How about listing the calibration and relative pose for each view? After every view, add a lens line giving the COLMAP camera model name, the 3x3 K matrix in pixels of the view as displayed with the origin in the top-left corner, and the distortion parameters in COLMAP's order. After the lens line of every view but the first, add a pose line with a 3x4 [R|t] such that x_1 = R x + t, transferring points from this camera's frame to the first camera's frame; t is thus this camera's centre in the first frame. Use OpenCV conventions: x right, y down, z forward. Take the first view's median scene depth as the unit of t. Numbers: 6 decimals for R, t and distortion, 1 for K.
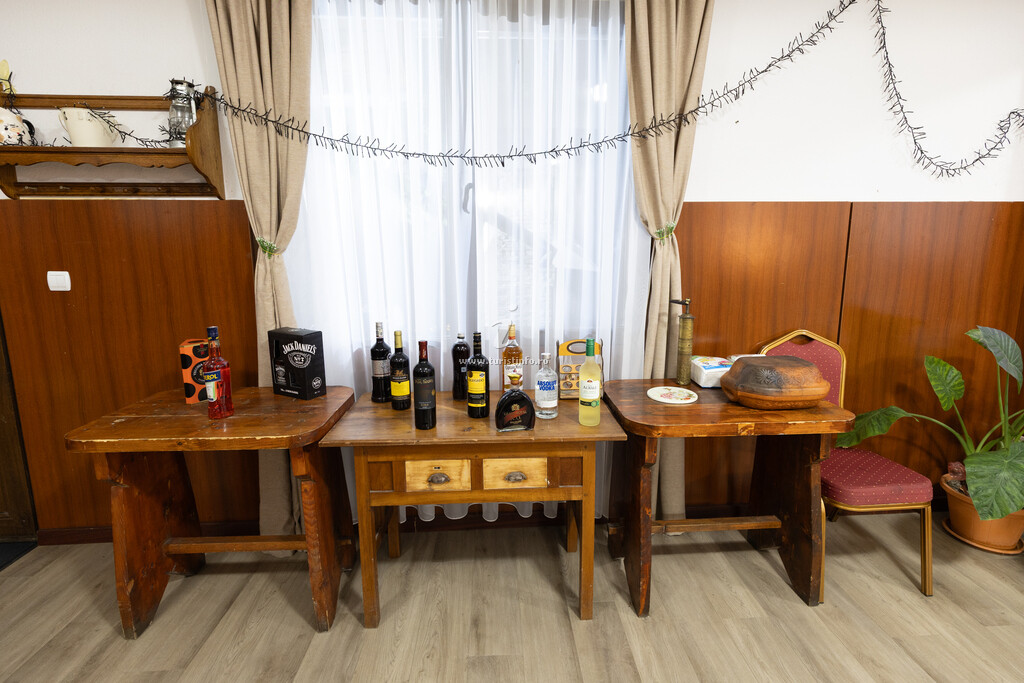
lens RADIAL K [[484.0, 0, 513.2], [0, 484.0, 326.4], [0, 0, 1]] dist [-0.000235, -0.000182]
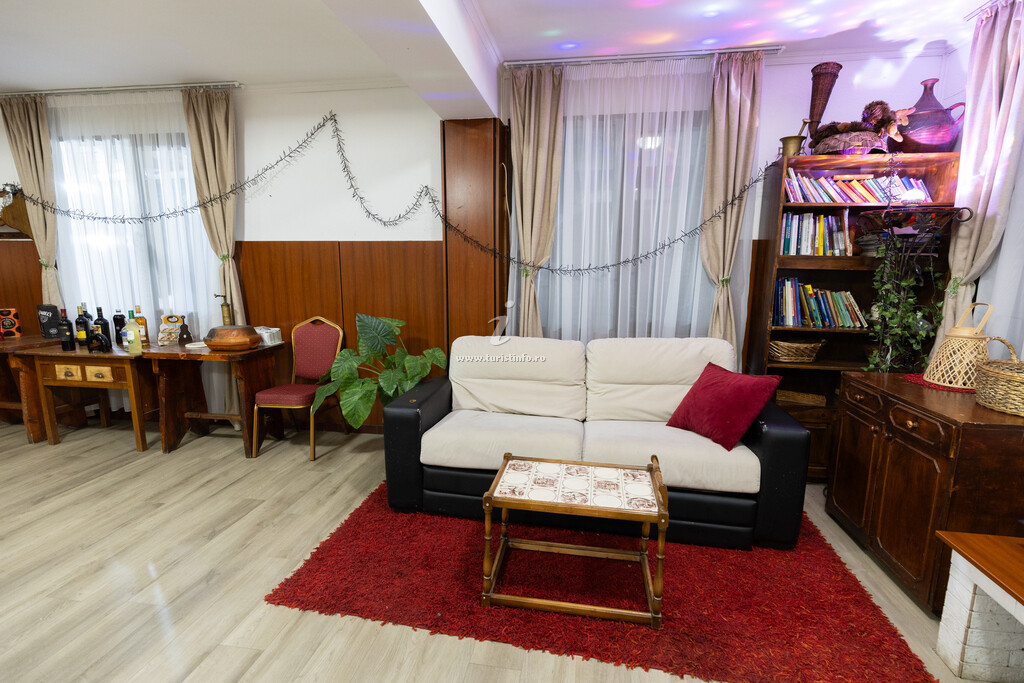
lens RADIAL K [[483.2, 0, 512.0], [0, 483.2, 341.5], [0, 0, 1]] dist [0.002271, 0.000121]
pose [[0.978015, 0.042574, -0.204143, 1.934031], [-0.042012, 0.999092, 0.007087, 0.065612], [0.204260, 0.001646, 0.978915, -0.611130]]
